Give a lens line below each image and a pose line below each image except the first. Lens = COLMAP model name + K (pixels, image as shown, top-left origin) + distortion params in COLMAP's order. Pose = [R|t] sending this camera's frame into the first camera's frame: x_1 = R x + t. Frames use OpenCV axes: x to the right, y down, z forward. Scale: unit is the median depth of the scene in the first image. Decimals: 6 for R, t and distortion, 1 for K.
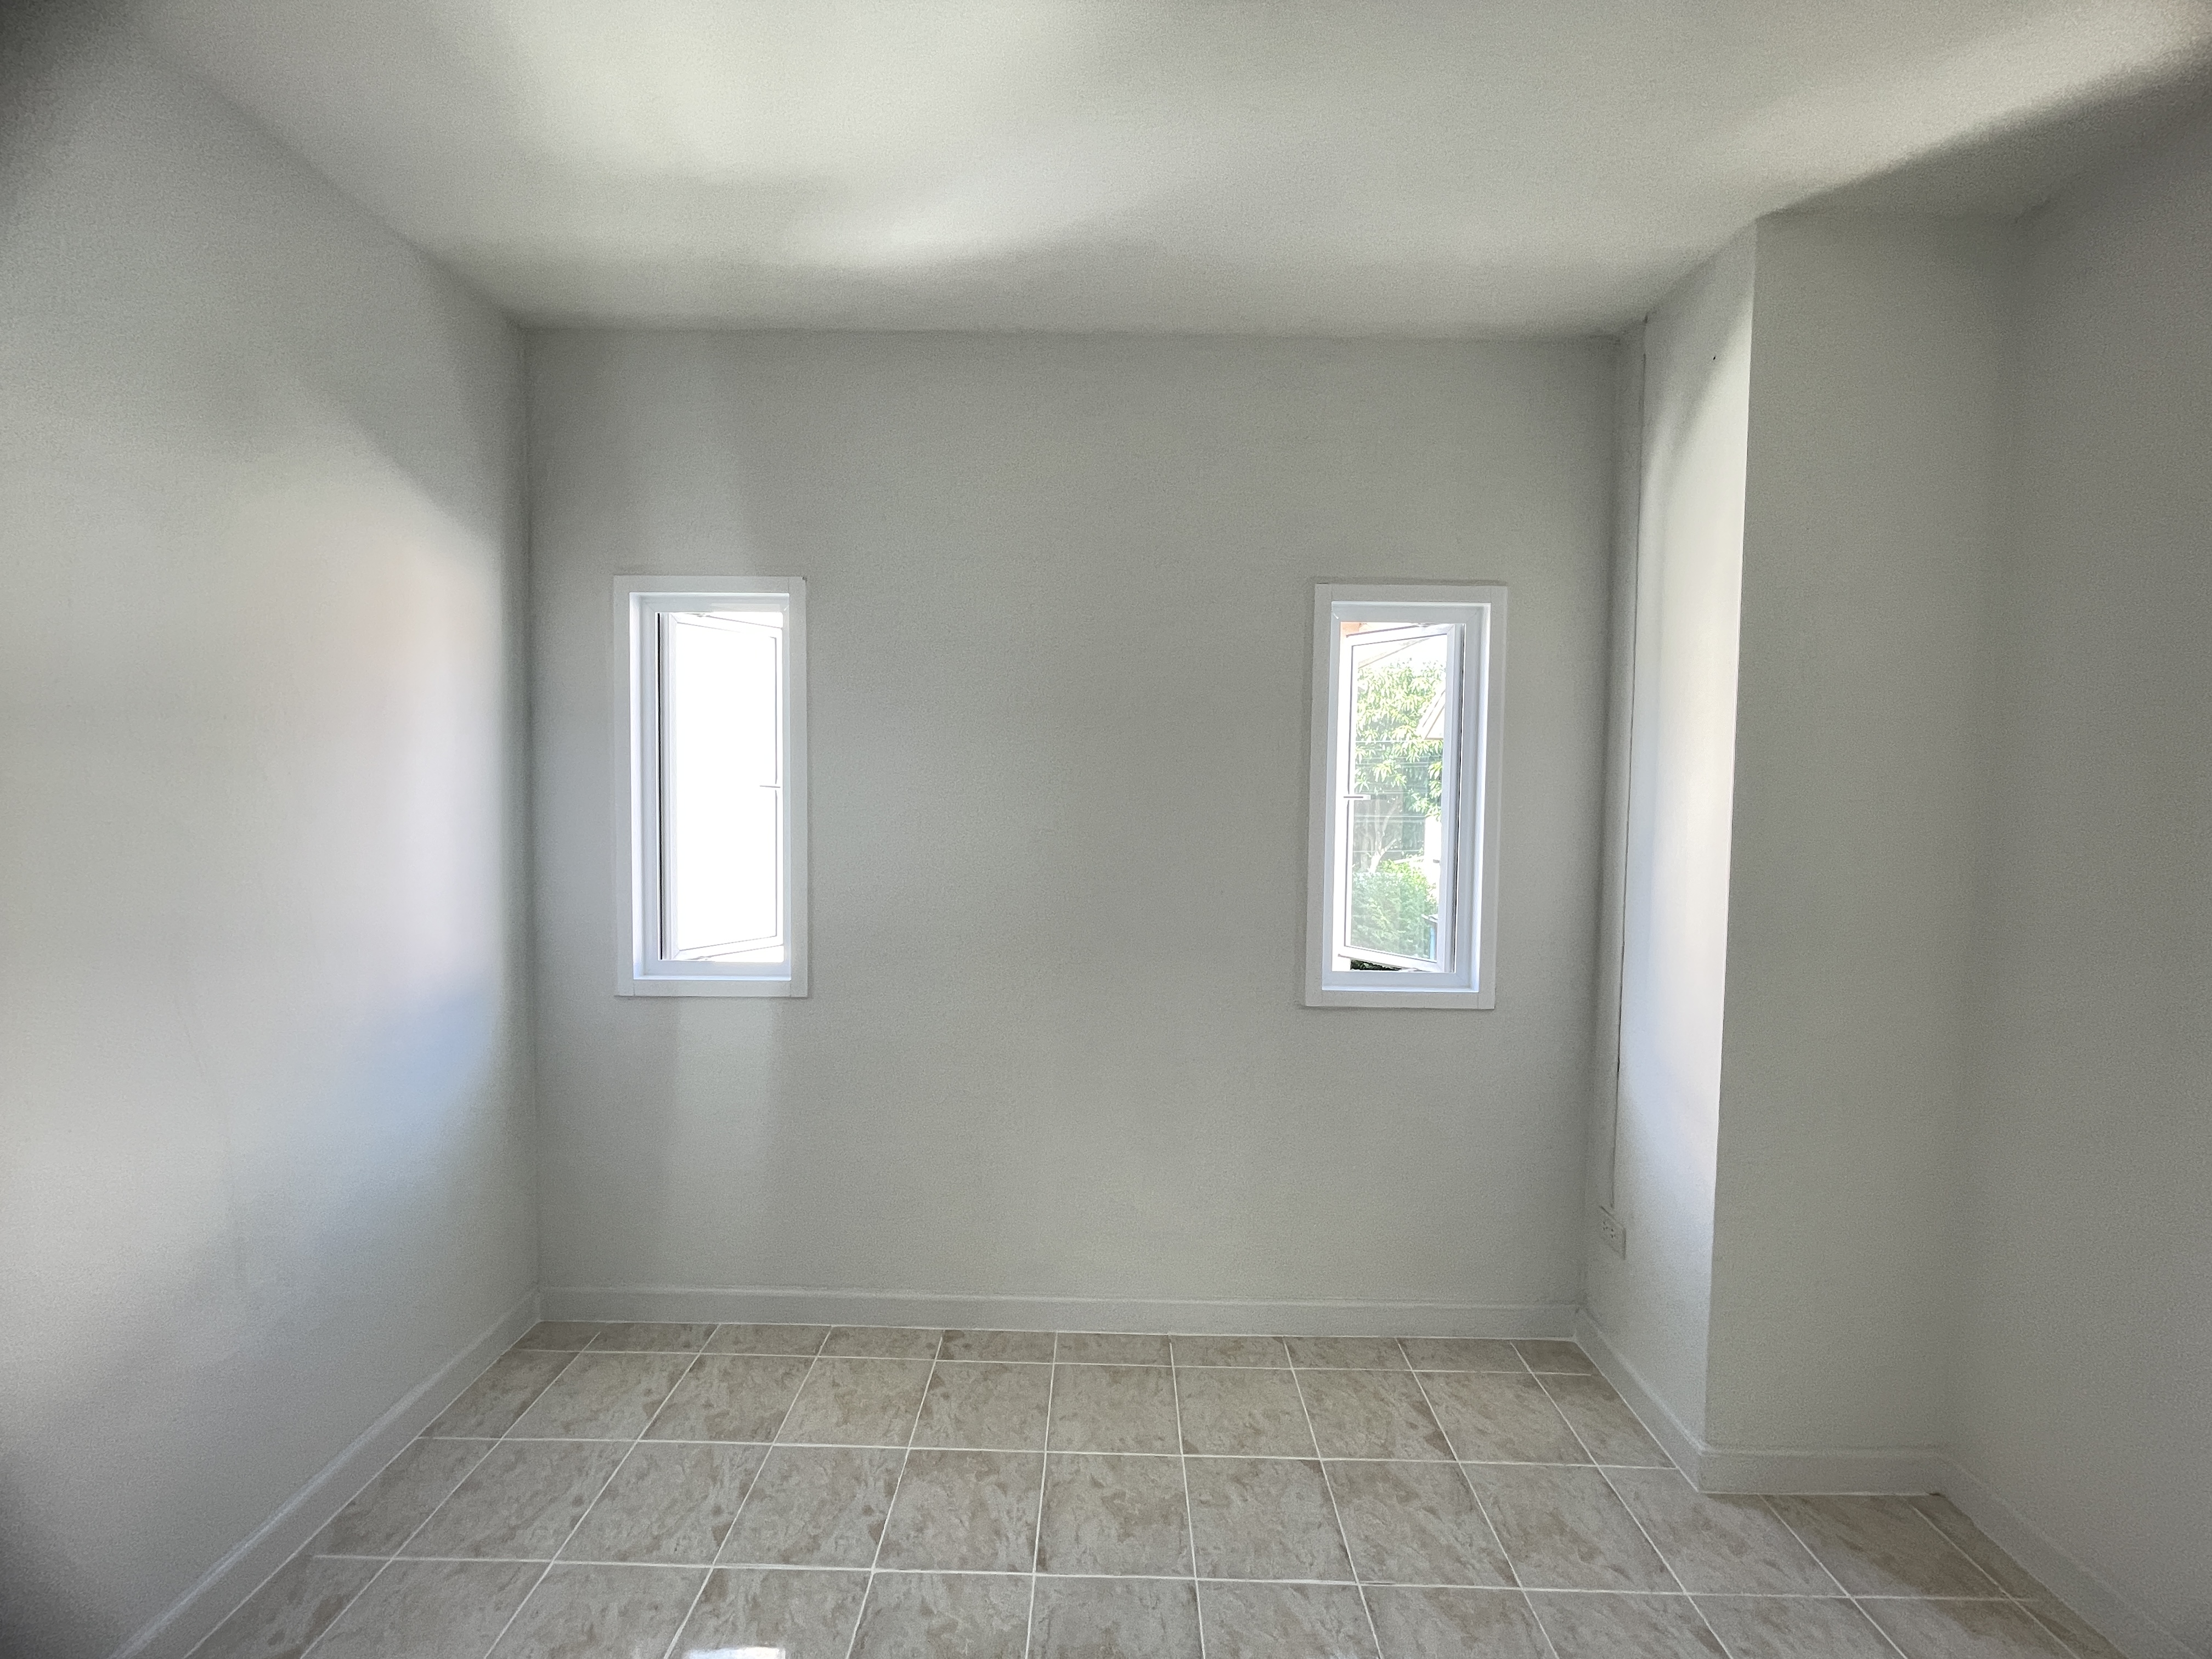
lens RADIAL K [[889.6, 0, 1097.3], [0, 889.6, 839.1], [0, 0, 1]] dist [-0.003958, -0.000001]
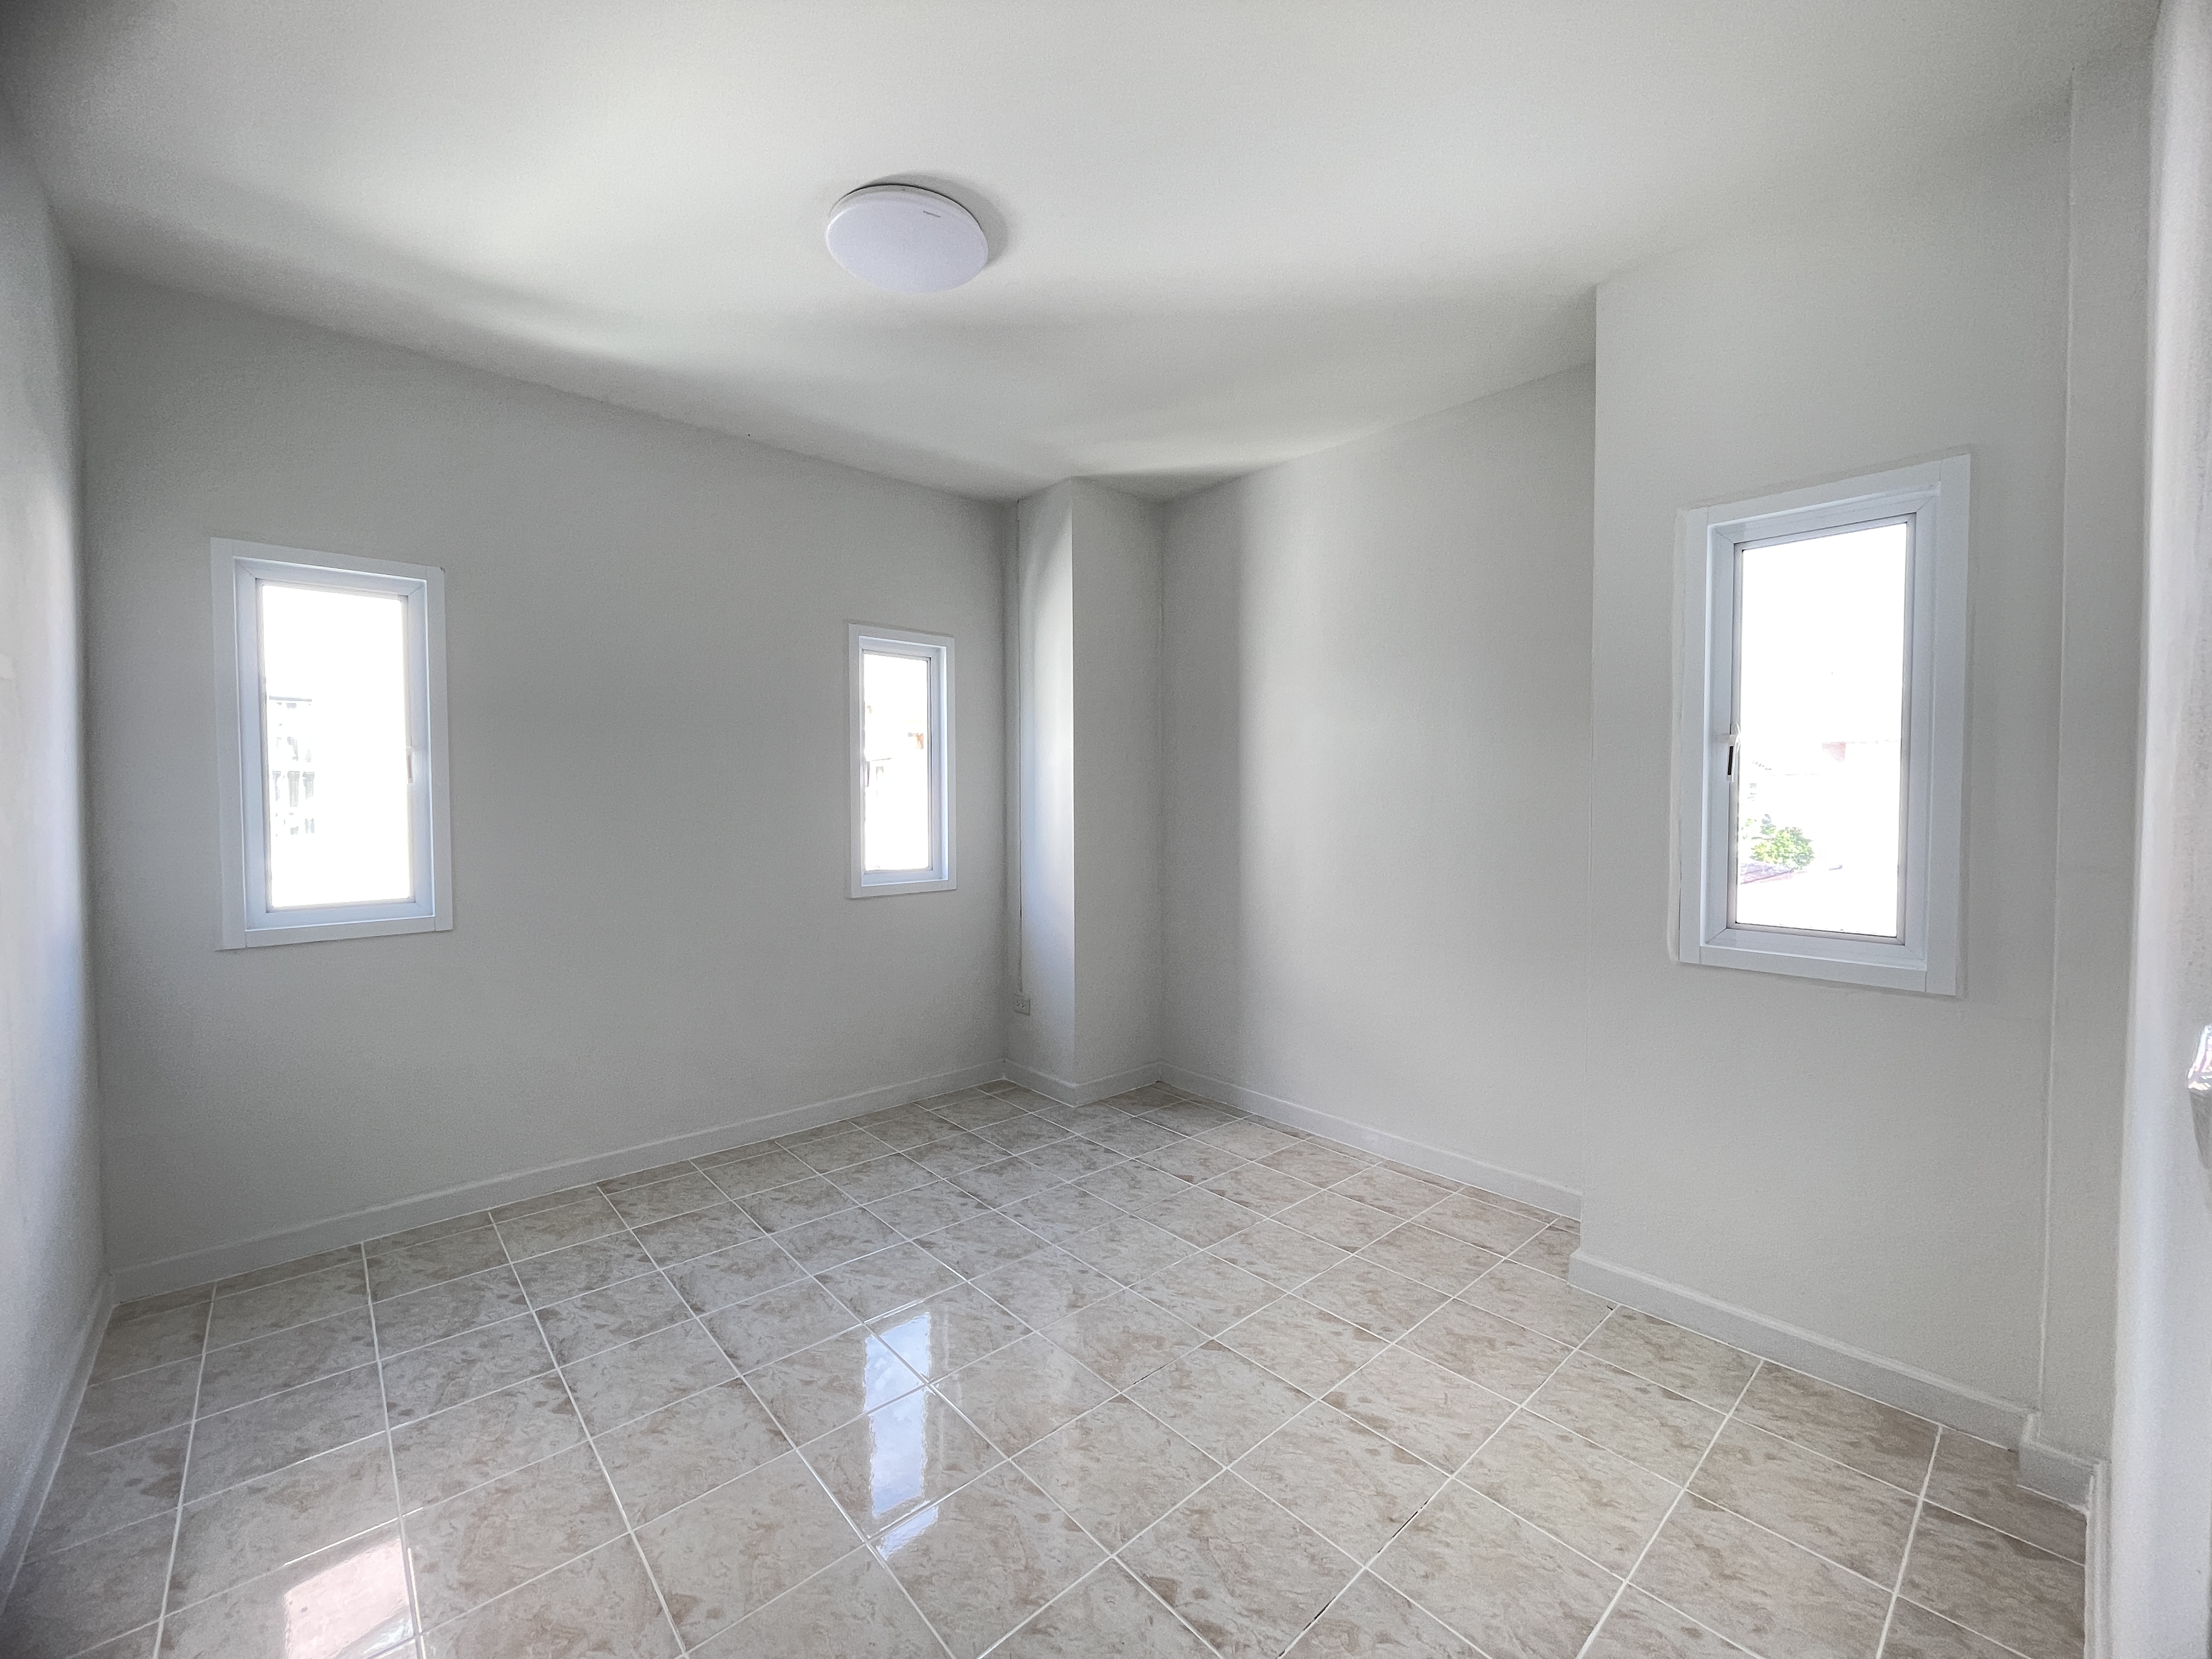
lens RADIAL K [[889.6, 0, 1112.3], [0, 889.6, 823.4], [0, 0, 1]] dist [-0.003958, -0.000001]
pose [[0.737167, -0.036392, 0.674730, -0.505362], [0.042095, 0.999082, 0.007896, 0.072047], [-0.674398, 0.022582, 0.738022, -0.473566]]
